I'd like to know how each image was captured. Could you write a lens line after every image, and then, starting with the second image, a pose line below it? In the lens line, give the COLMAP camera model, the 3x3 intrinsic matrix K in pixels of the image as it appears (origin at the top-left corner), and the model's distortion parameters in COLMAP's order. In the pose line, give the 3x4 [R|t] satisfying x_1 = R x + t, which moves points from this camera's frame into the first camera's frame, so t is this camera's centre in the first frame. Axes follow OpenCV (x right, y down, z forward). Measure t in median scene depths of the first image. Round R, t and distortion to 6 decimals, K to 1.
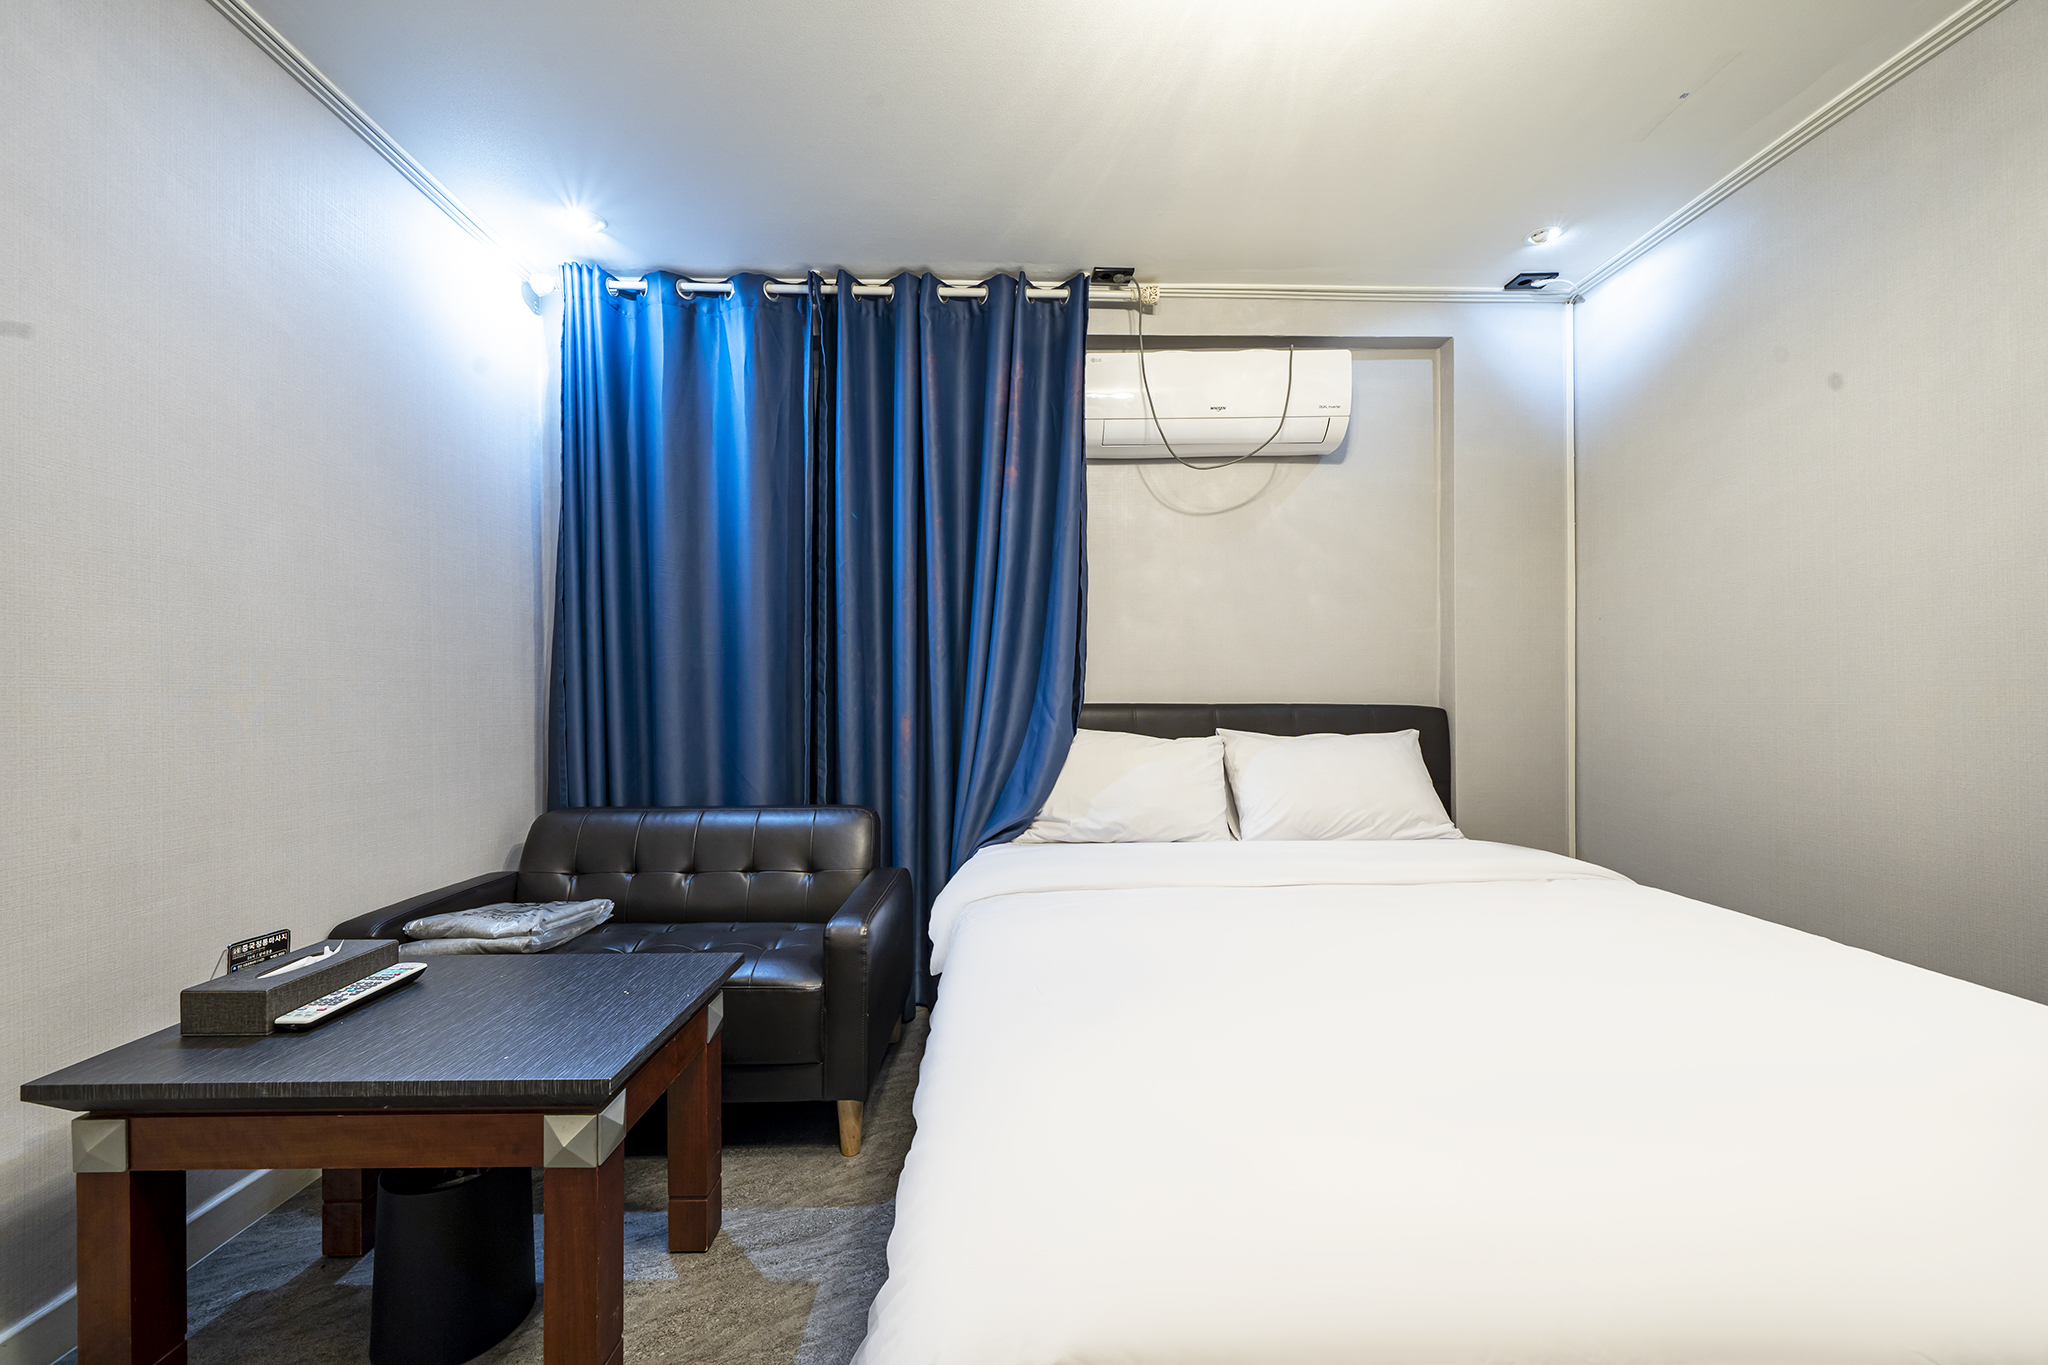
lens RADIAL K [[799.3, 0, 1018.9], [0, 799.3, 688.2], [0, 0, 1]] dist [0.000375, -0.000159]
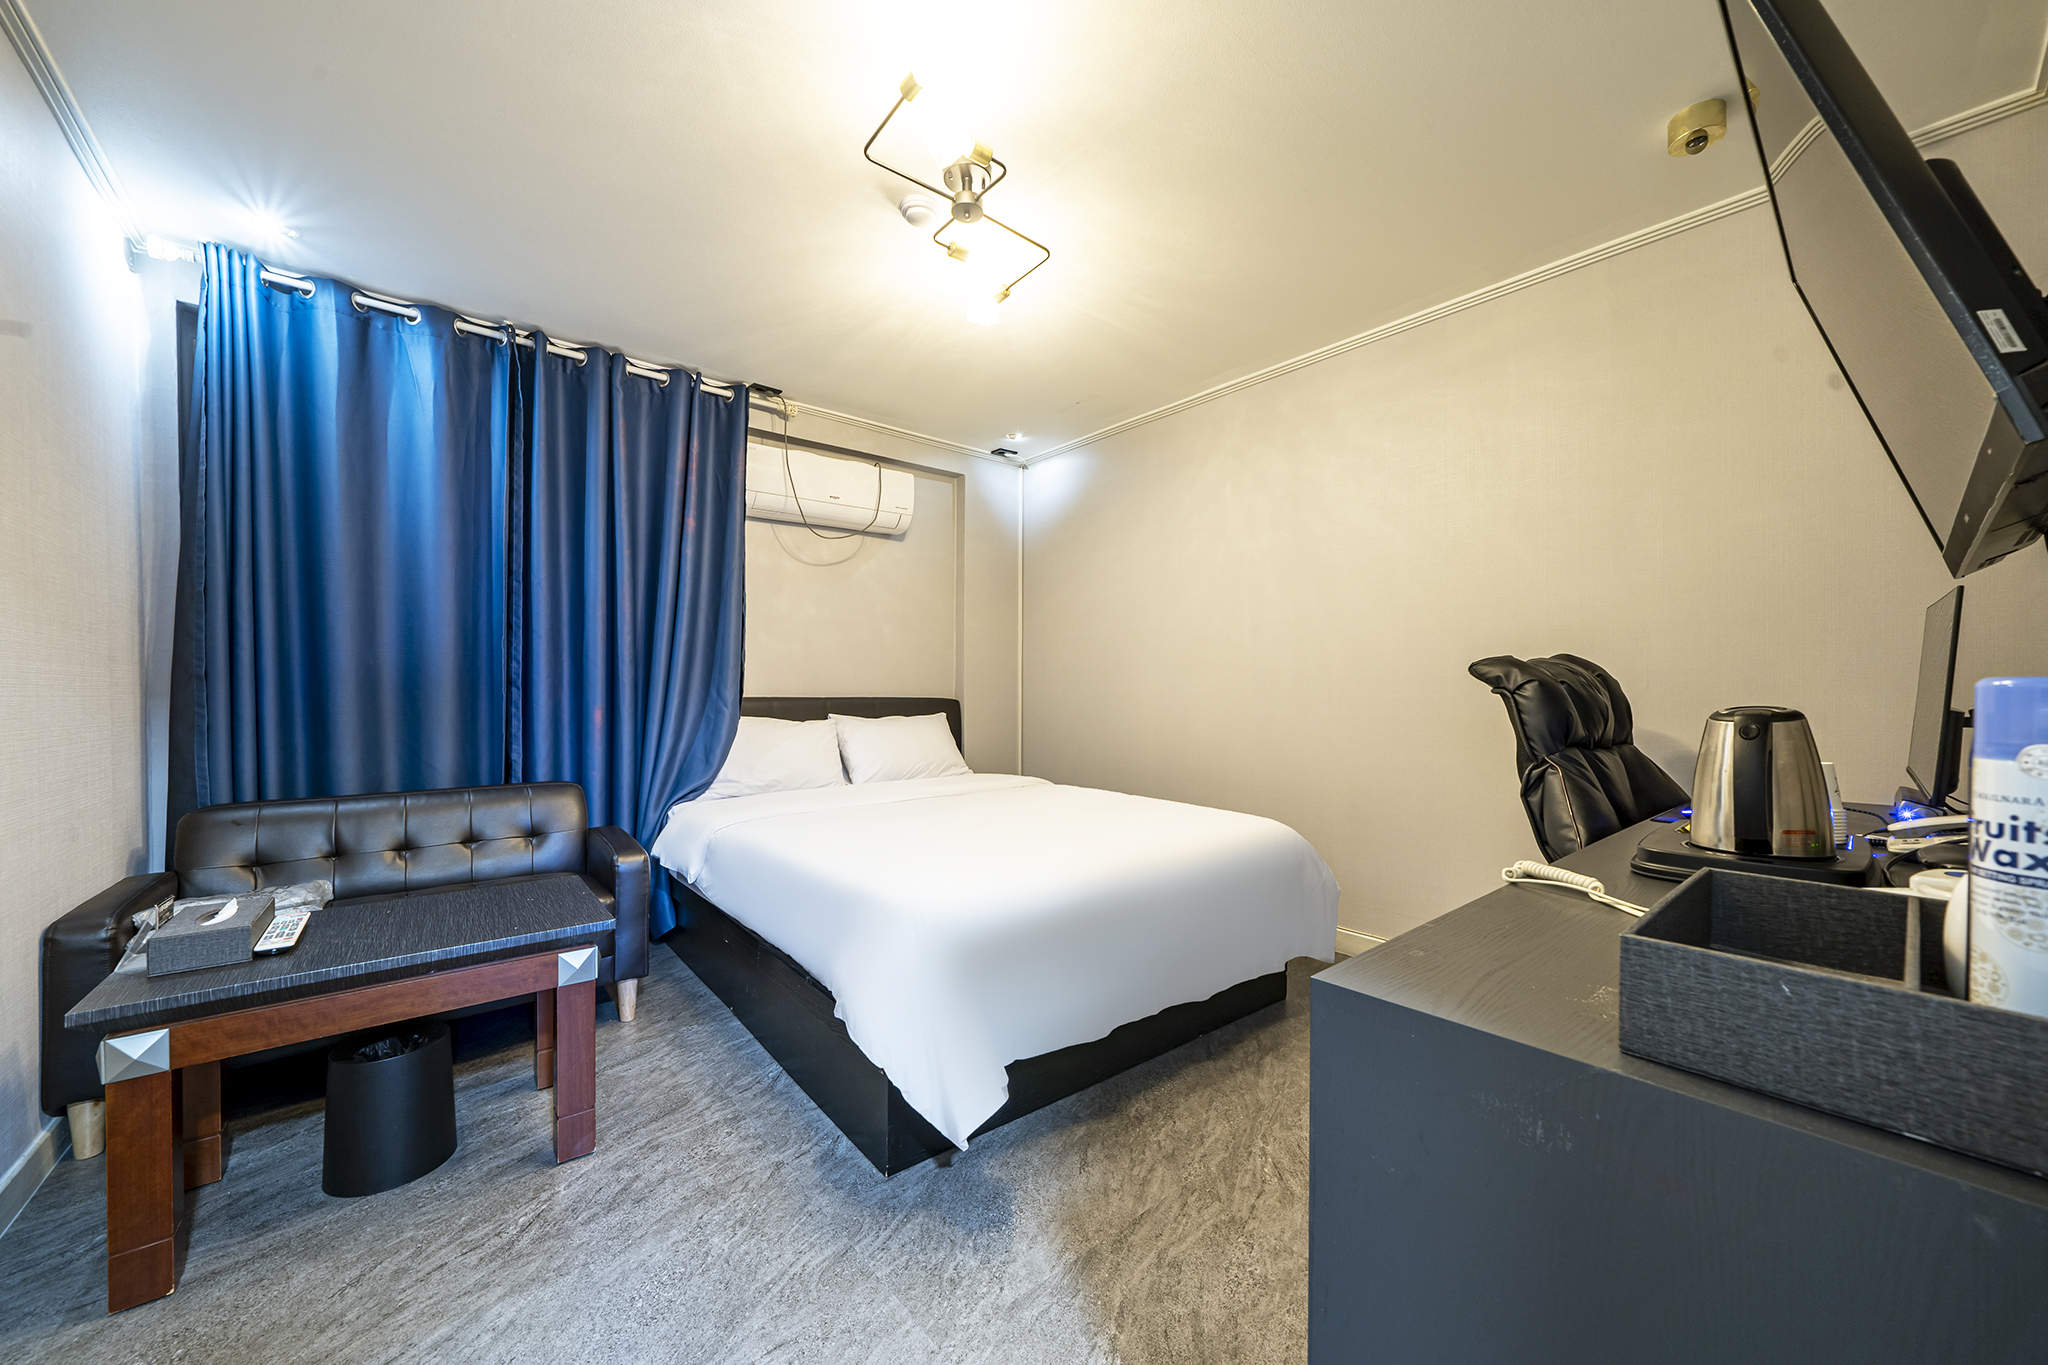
lens RADIAL K [[799.3, 0, 1018.9], [0, 799.3, 688.2], [0, 0, 1]] dist [0.000375, -0.000159]
pose [[0.783616, 0.005983, 0.621217, -0.396927], [-0.009516, 0.999952, 0.002373, -0.003731], [-0.621173, -0.007771, 0.783635, -0.370543]]
